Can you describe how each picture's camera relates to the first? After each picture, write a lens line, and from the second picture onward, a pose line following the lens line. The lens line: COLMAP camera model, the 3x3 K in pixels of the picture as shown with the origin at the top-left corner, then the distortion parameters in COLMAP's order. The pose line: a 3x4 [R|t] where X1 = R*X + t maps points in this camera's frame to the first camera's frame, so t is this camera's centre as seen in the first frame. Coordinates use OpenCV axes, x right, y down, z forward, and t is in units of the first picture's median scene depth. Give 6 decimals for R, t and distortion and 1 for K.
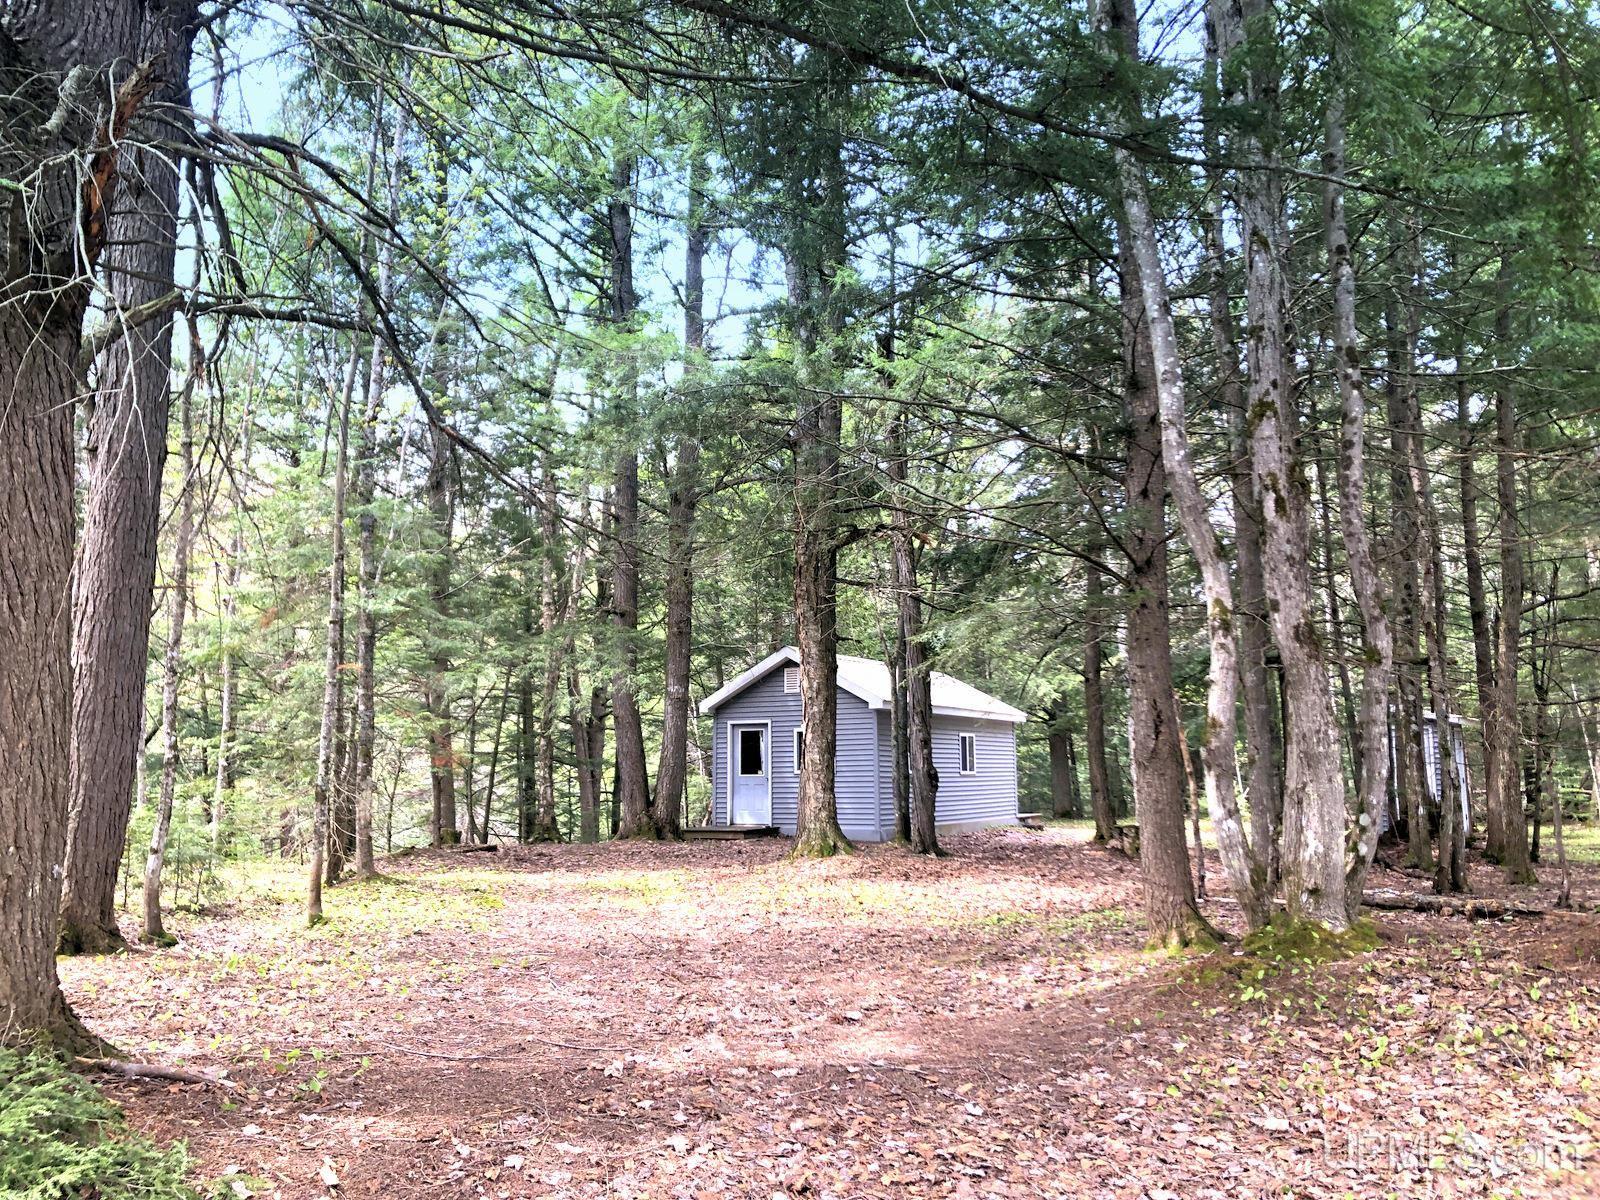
lens RADIAL K [[1308.5, 0, 793.2], [0, 1308.5, 601.1], [0, 0, 1]] dist [0.040586, -0.023633]
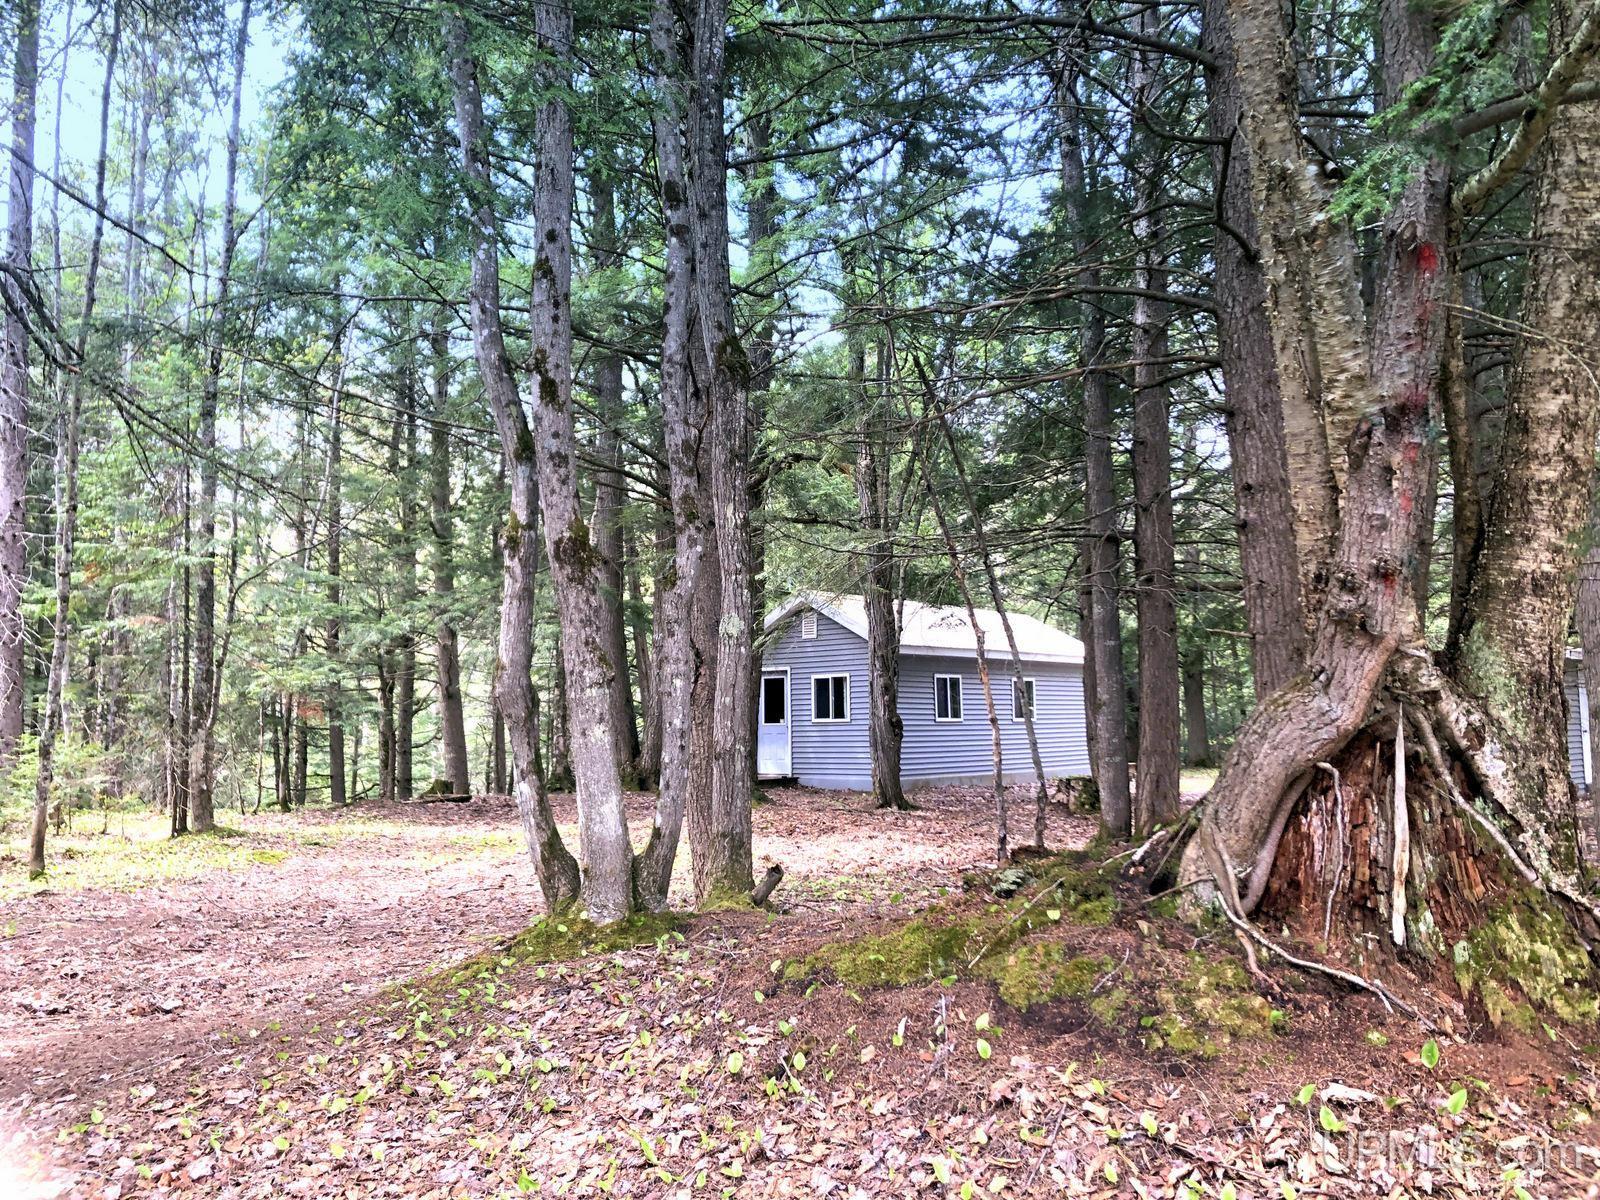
lens RADIAL K [[1308.5, 0, 797.0], [0, 1308.5, 610.8], [0, 0, 1]] dist [0.040586, -0.023633]
pose [[0.980686, -0.023487, -0.194172, 0.464960], [0.032741, 0.998469, 0.044588, 0.020906], [0.192828, -0.050085, 0.979954, 0.171989]]
